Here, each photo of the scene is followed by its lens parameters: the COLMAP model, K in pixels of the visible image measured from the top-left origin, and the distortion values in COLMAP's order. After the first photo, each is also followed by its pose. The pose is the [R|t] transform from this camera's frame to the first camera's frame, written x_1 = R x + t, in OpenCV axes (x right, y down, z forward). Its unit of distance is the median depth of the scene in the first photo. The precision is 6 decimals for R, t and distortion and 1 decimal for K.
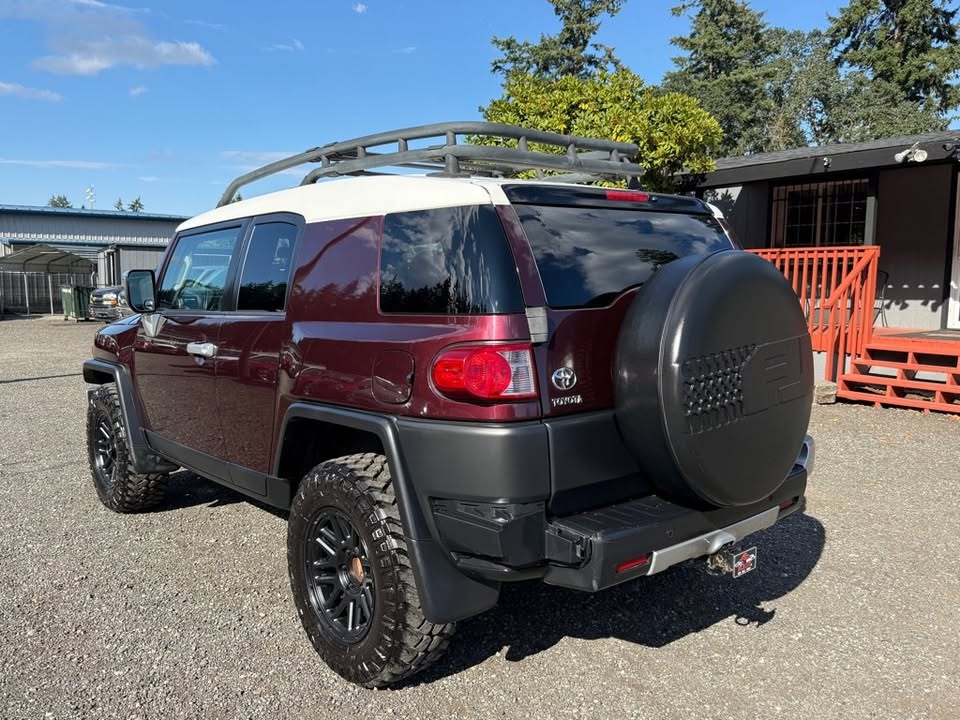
lens RADIAL K [[791.5, 0, 480.7], [0, 791.5, 374.0], [0, 0, 1]] dist [-0.000436, -0.008979]
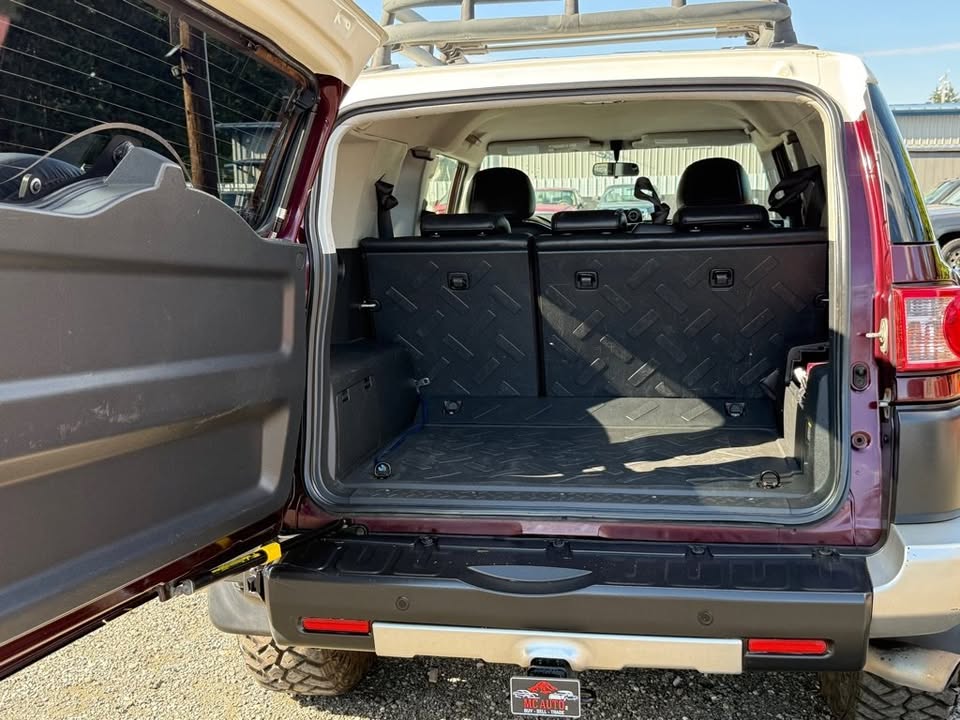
lens RADIAL K [[1017.9, 0, 480.0], [0, 1017.9, 360.0], [0, 0, 1]] dist [-0.006967, -0.025602]
pose [[0.613457, 0.106600, -0.782501, 0.709714], [-0.074152, 0.994246, 0.077313, -0.052712], [0.786239, 0.010596, 0.617831, 0.407130]]
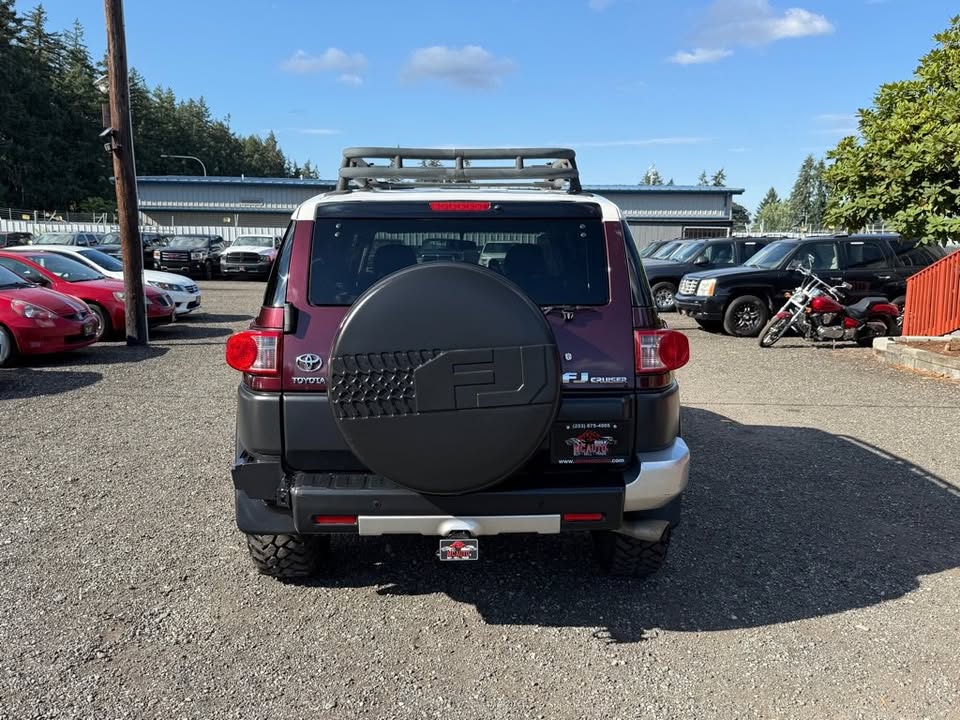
lens RADIAL K [[792.1, 0, 480.0], [0, 792.1, 360.0], [0, 0, 1]] dist [0.035996, -0.060305]
pose [[0.766907, 0.099846, -0.633944, 0.834058], [-0.087258, 0.994873, 0.051133, -0.063747], [0.635799, 0.016102, 0.771687, 0.147056]]
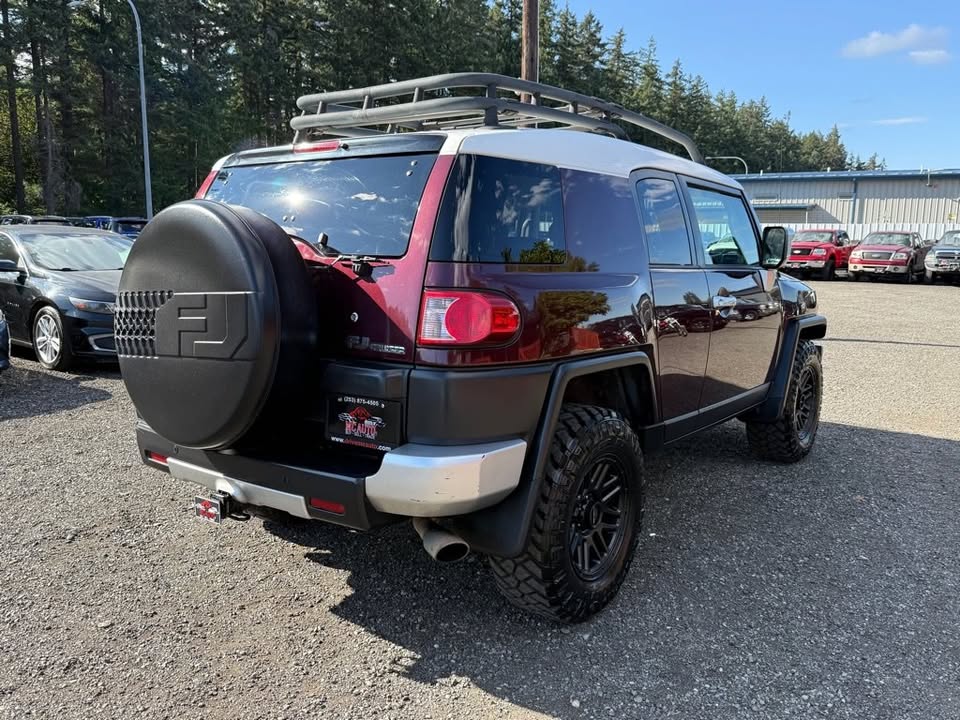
lens RADIAL K [[792.1, 0, 480.0], [0, 792.1, 360.0], [0, 0, 1]] dist [0.035996, -0.060305]
pose [[0.205365, 0.151572, -0.966877, 1.122426], [-0.134261, 0.982957, 0.125576, -0.103658], [0.969432, 0.104025, 0.222216, 0.896208]]
